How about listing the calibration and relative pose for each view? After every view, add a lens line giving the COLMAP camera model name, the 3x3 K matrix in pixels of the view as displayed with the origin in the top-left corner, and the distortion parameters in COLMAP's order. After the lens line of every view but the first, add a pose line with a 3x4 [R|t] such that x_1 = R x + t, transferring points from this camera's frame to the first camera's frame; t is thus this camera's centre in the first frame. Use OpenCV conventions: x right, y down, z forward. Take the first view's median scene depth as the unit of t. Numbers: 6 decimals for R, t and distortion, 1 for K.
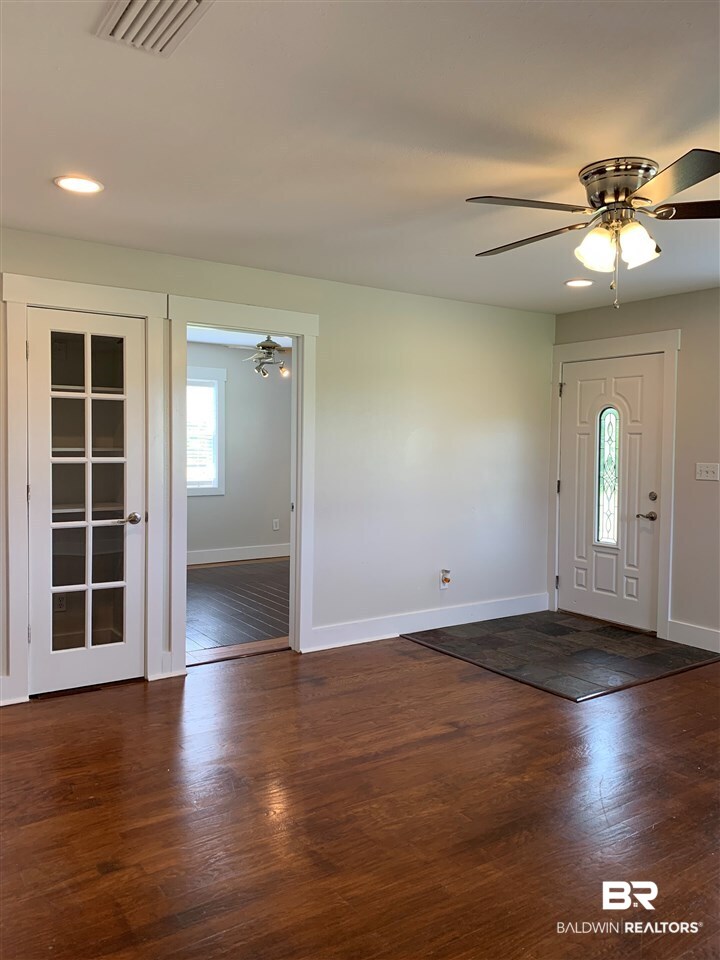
lens RADIAL K [[746.6, 0, 360.0], [0, 746.6, 480.0], [0, 0, 1]] dist [0.098411, -0.174934]
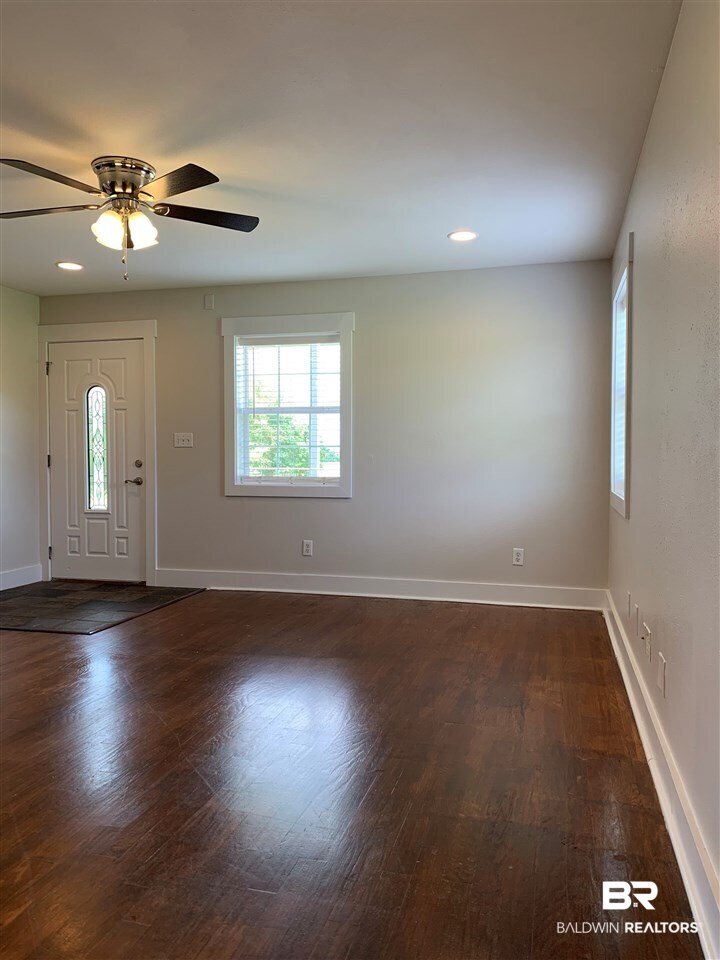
lens RADIAL K [[746.6, 0, 360.0], [0, 746.6, 480.0], [0, 0, 1]] dist [0.098411, -0.174934]
pose [[0.765686, -0.027977, 0.642606, -0.110283], [0.038928, 0.999238, -0.002881, 0.075990], [-0.642035, 0.027221, 0.766192, -0.114314]]
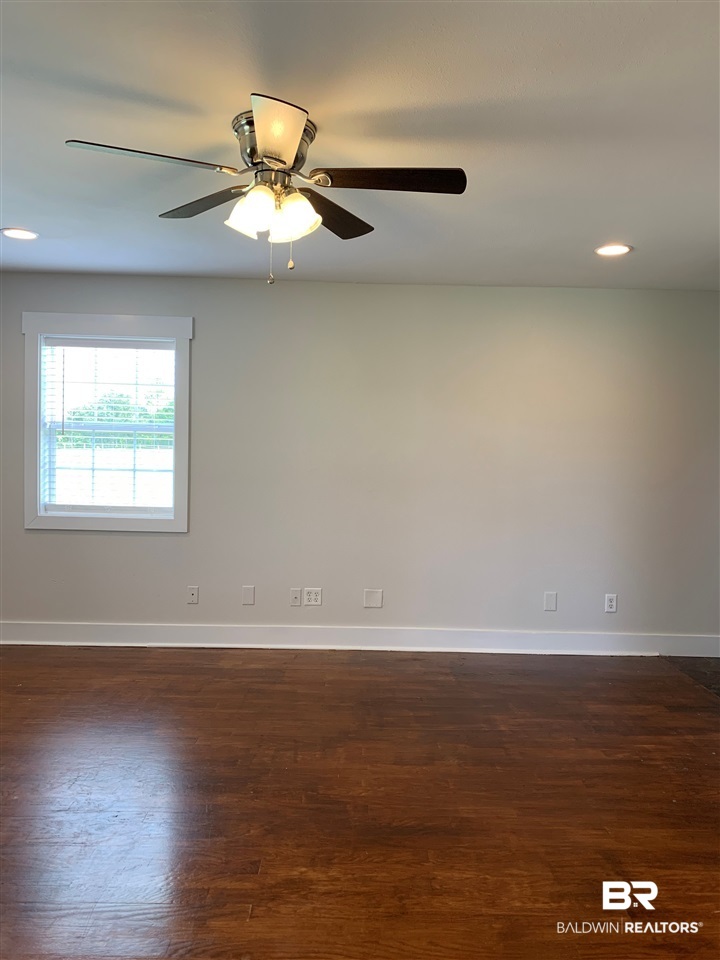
lens RADIAL K [[742.4, 0, 360.0], [0, 742.4, 480.0], [0, 0, 1]] dist [0.070107, -0.060125]
pose [[-0.837821, -0.054678, 0.543200, -0.160225], [-0.010103, 0.996354, 0.084710, -0.047995], [-0.545852, 0.065484, -0.835319, 1.117593]]
